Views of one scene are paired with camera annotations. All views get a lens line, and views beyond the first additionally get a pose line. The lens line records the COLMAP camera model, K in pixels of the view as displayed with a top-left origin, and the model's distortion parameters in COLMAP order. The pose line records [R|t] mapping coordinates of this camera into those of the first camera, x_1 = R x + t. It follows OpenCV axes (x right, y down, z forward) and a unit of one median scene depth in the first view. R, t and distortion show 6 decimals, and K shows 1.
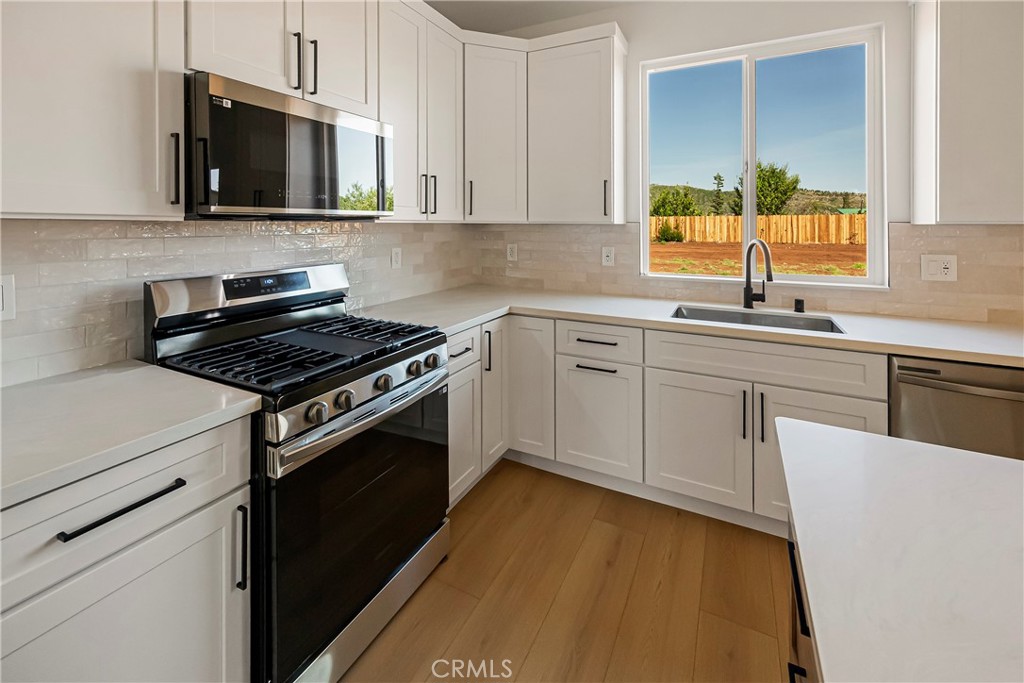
lens RADIAL K [[439.0, 0, 518.1], [0, 439.0, 227.5], [0, 0, 1]] dist [0.009775, 0.000457]
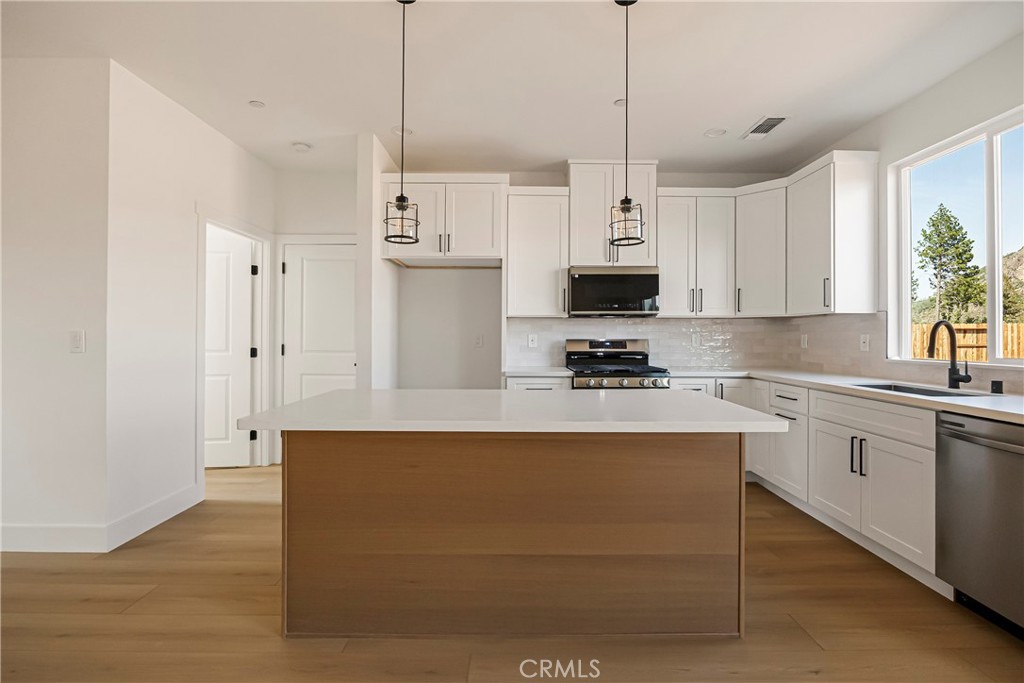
lens RADIAL K [[465.7, 0, 512.8], [0, 465.7, 332.9], [0, 0, 1]] dist [-0.011639, 0.001585]
pose [[0.451523, -0.007992, -0.892223, 0.885473], [-0.006606, 0.999903, -0.012300, 0.062992], [0.892235, 0.011448, 0.451427, -0.354757]]
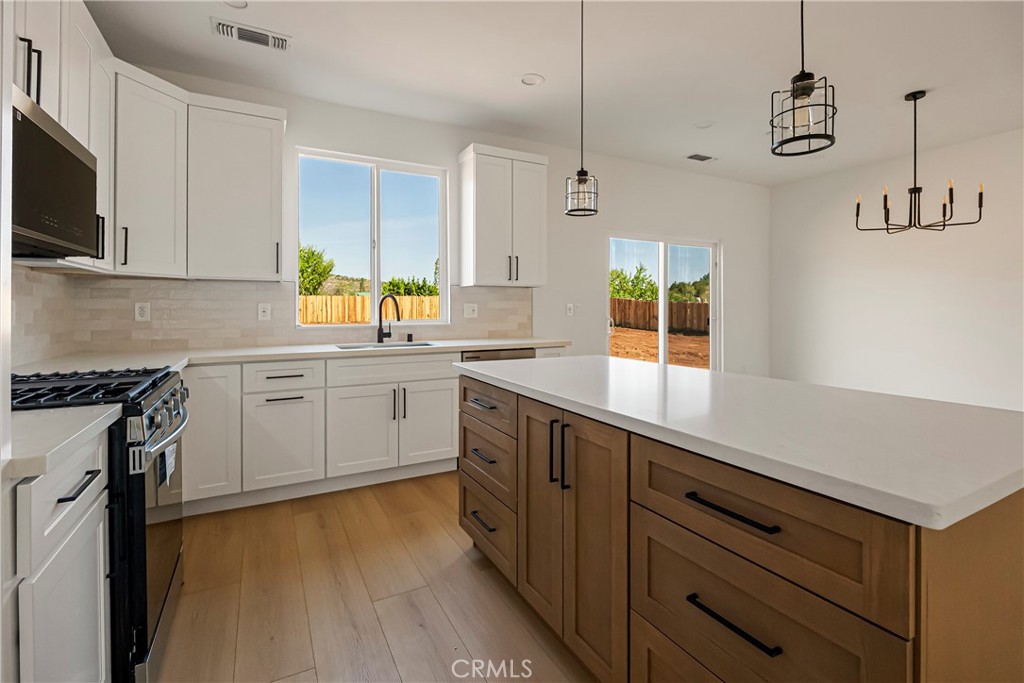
lens RADIAL K [[465.7, 0, 513.9], [0, 465.7, 312.0], [0, 0, 1]] dist [-0.011639, 0.001585]
pose [[0.574304, -0.011108, 0.818567, -0.403142], [0.008608, 0.999935, 0.007530, 0.064534], [-0.818597, 0.002722, 0.574362, -0.193264]]
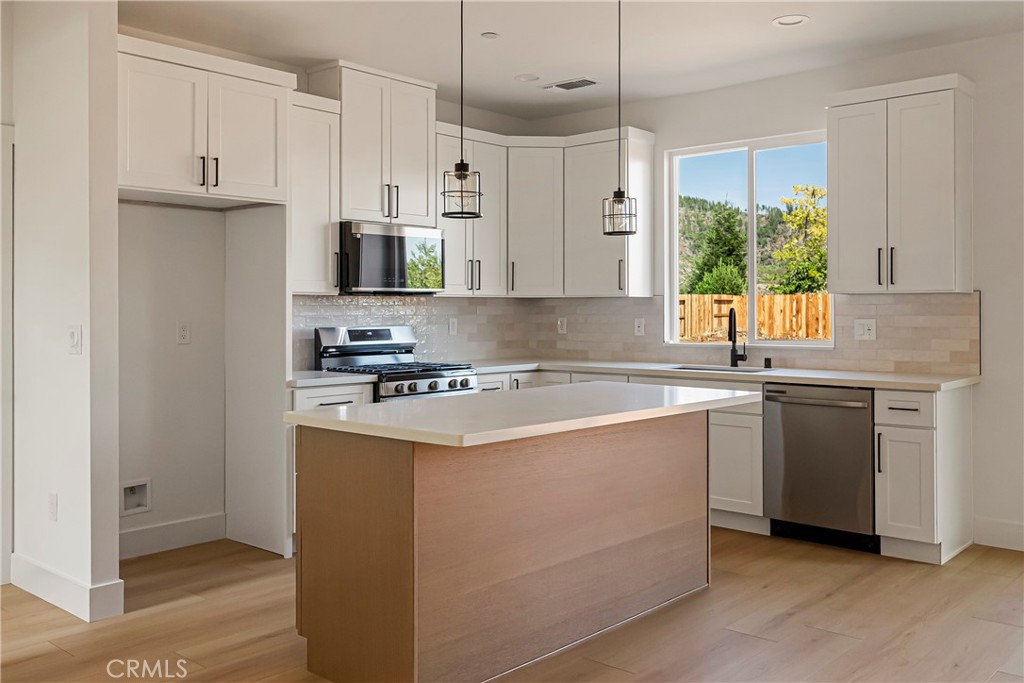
lens RADIAL K [[931.3, 0, 525.4], [0, 931.3, 304.7], [0, 0, 1]] dist [0.030381, -0.002819]
pose [[0.968045, -0.006351, -0.250697, 0.528384], [0.003076, 0.999905, -0.013452, 0.041485], [0.250758, 0.012251, 0.967972, -1.356908]]
